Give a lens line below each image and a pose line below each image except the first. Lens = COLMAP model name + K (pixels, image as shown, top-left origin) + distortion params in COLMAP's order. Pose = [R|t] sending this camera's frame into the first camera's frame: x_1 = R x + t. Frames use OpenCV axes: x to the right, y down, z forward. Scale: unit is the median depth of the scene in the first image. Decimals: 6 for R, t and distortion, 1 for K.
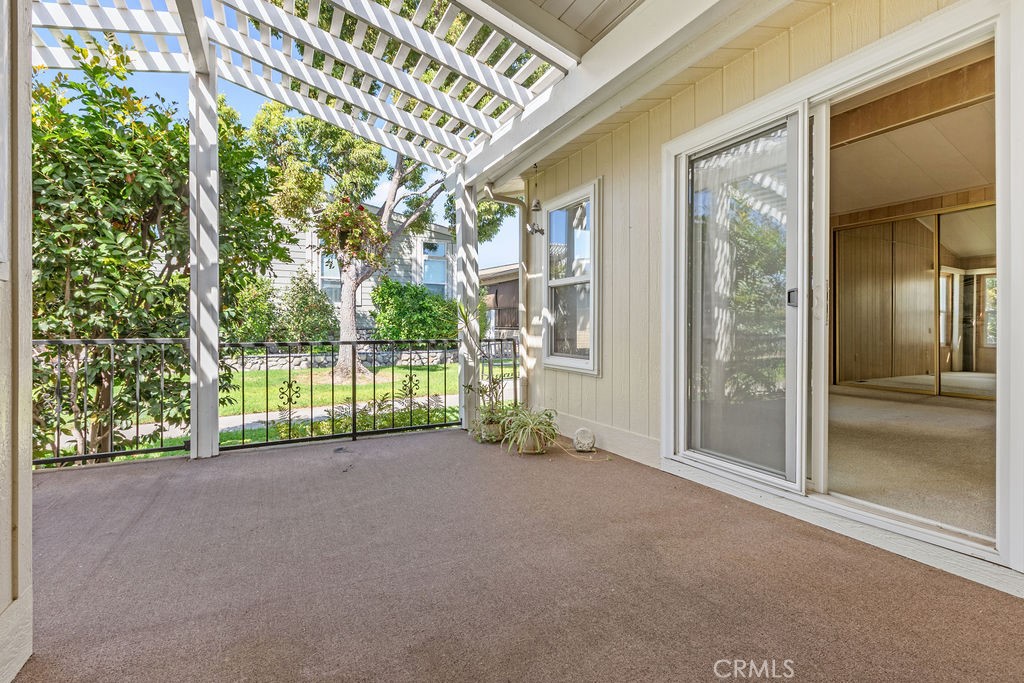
lens RADIAL K [[462.3, 0, 521.5], [0, 462.3, 318.4], [0, 0, 1]] dist [-0.002250, -0.001495]
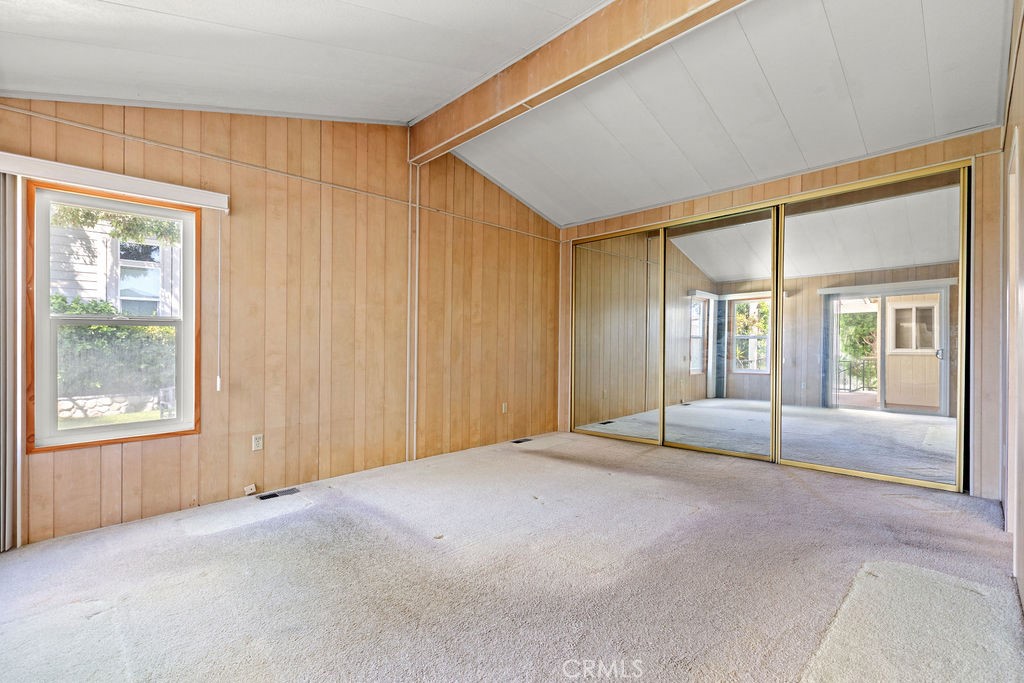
lens RADIAL K [[462.3, 0, 522.8], [0, 462.3, 347.7], [0, 0, 1]] dist [-0.002250, -0.001495]
pose [[0.952170, -0.013457, 0.305272, 0.263669], [0.004983, 0.999581, 0.028521, -0.023330], [-0.305528, -0.025635, 0.951838, 0.187814]]
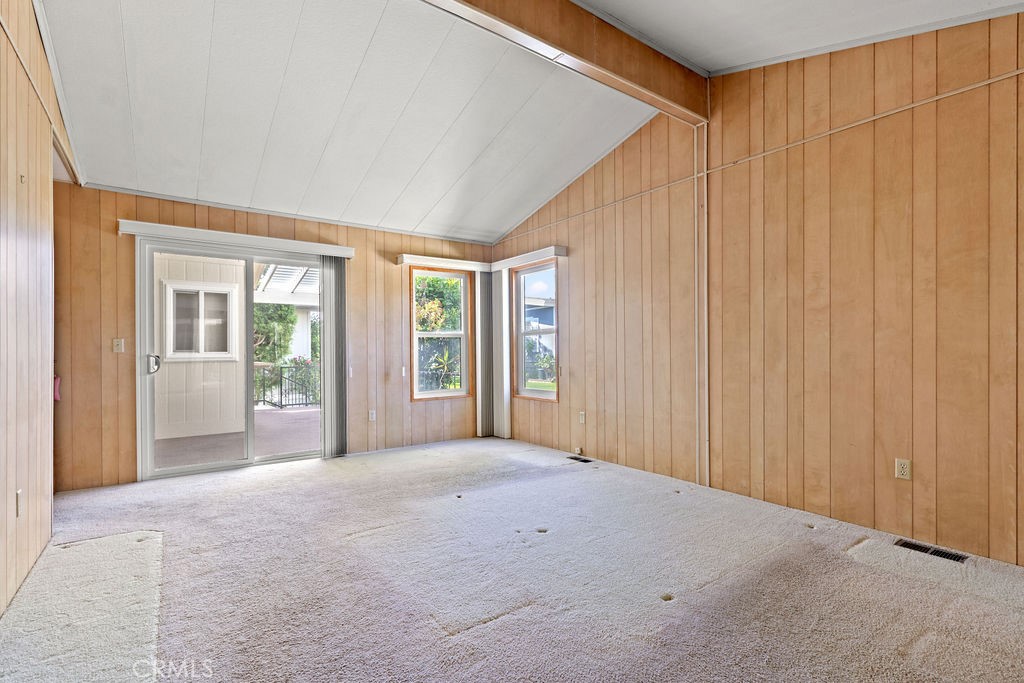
lens RADIAL K [[462.3, 0, 507.0], [0, 462.3, 341.9], [0, 0, 1]] dist [-0.002250, -0.001495]
pose [[0.148274, -0.020621, -0.988731, 0.668092], [0.033701, 0.999307, -0.015787, -0.014831], [0.988372, -0.030980, 0.148866, 0.457370]]
